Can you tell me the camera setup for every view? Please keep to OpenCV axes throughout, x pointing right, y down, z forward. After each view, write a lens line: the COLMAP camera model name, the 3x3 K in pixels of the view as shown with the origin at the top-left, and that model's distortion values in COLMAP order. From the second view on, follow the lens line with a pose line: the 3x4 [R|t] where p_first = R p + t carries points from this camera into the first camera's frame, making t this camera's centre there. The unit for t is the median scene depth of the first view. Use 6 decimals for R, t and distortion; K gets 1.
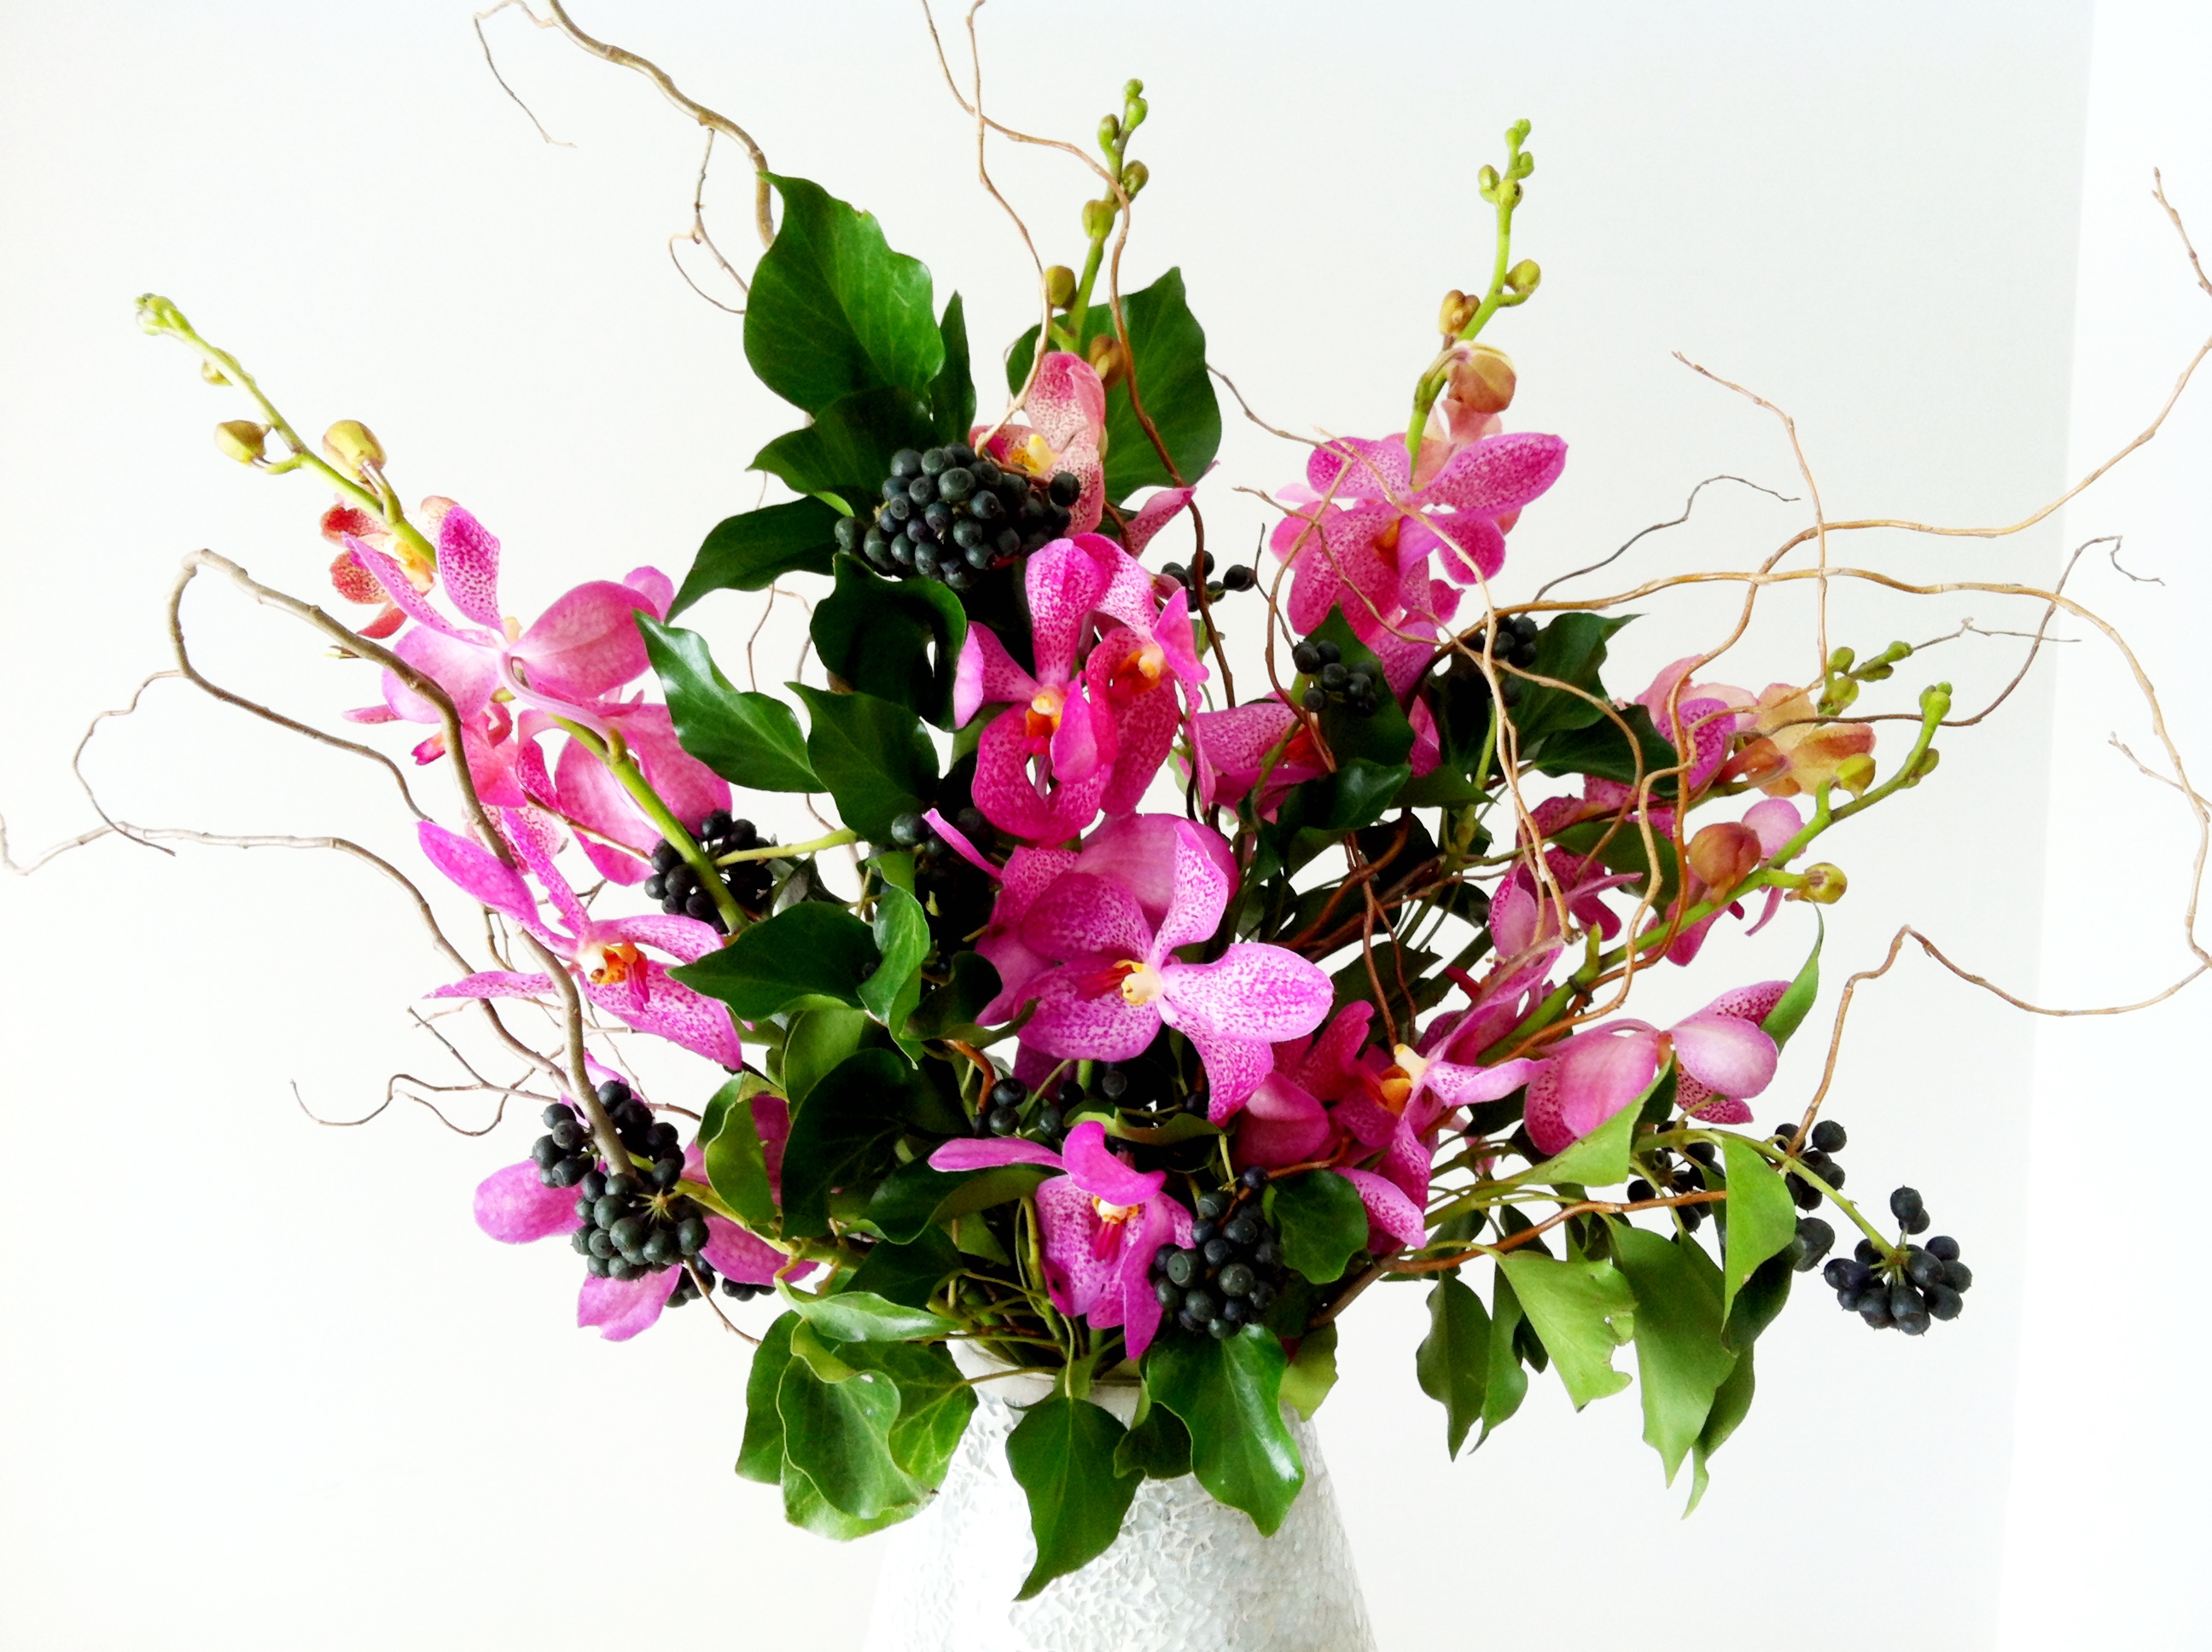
lens RADIAL K [[2254.3, 0, 1106.0], [0, 2254.3, 826.0], [0, 0, 1]] dist [0.012151, -0.002276]
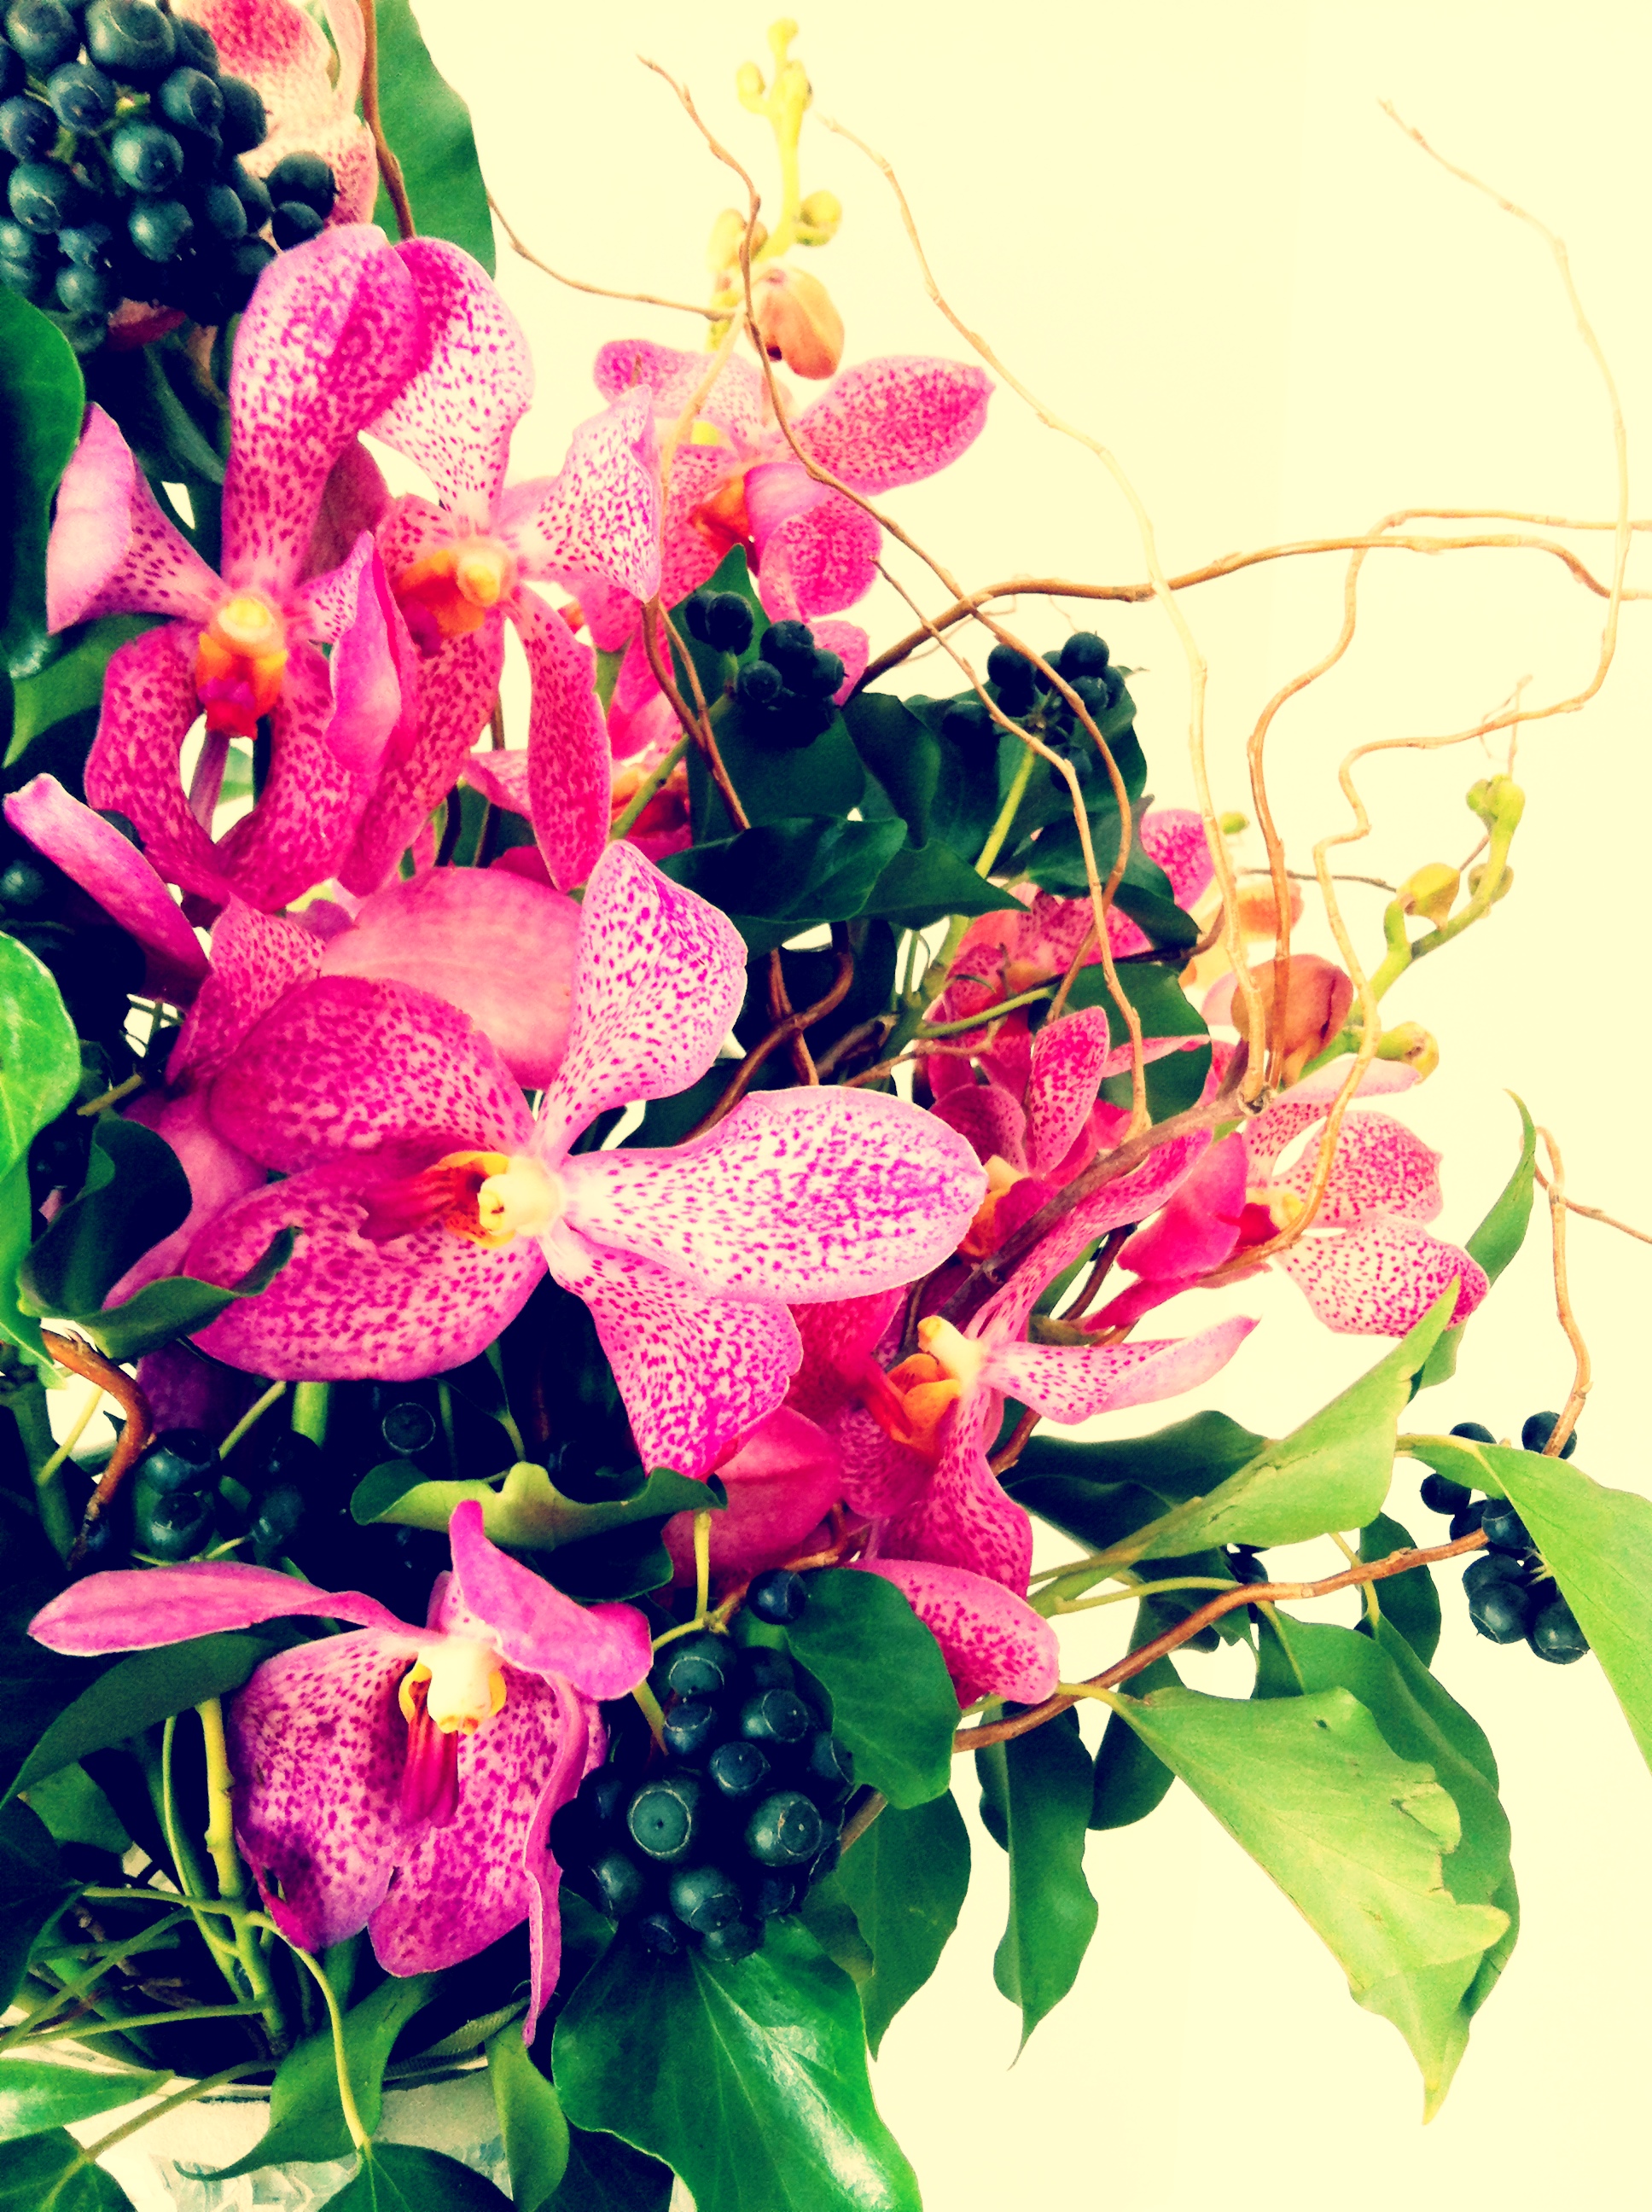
lens RADIAL K [[2092.5, 0, 826.2], [0, 2092.5, 1059.1], [0, 0, 1]] dist [-0.020531, 0.013042]
pose [[0.878902, 0.017118, 0.476694, -0.129806], [0.024995, 0.996330, -0.081864, 0.076366], [-0.476346, 0.083865, 0.875249, 0.575615]]
